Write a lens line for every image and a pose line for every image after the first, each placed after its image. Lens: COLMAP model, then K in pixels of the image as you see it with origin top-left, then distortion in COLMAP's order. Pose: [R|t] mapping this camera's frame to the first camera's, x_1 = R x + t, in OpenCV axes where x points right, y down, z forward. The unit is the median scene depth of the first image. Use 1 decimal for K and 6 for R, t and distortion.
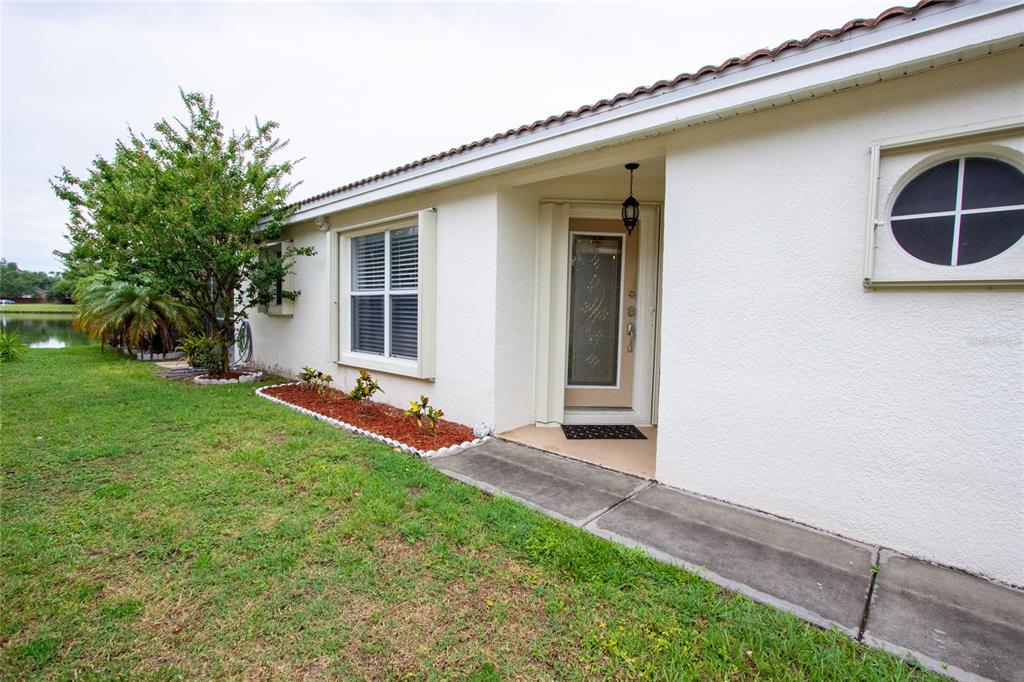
lens RADIAL K [[473.3, 0, 511.5], [0, 473.3, 336.8], [0, 0, 1]] dist [-0.018726, 0.002066]
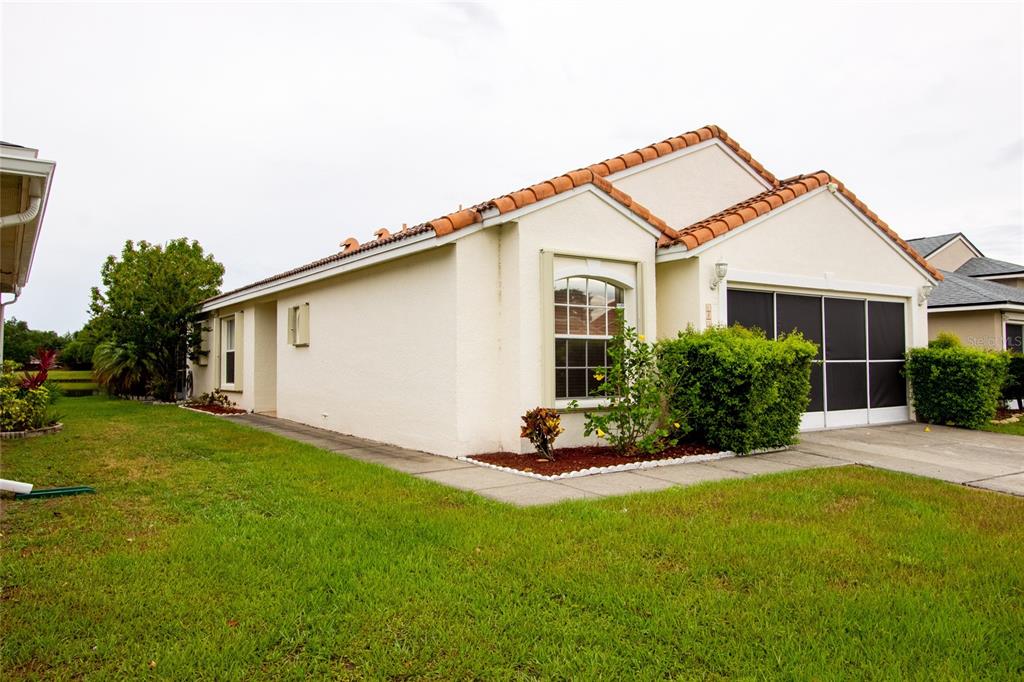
lens RADIAL K [[745.8, 0, 512.1], [0, 745.8, 343.0], [0, 0, 1]] dist [-0.002636, -0.000275]
pose [[0.973109, -0.032820, -0.227996, 0.911728], [0.012594, 0.995898, -0.089605, 0.097151], [0.230001, 0.084324, 0.969530, -1.010414]]
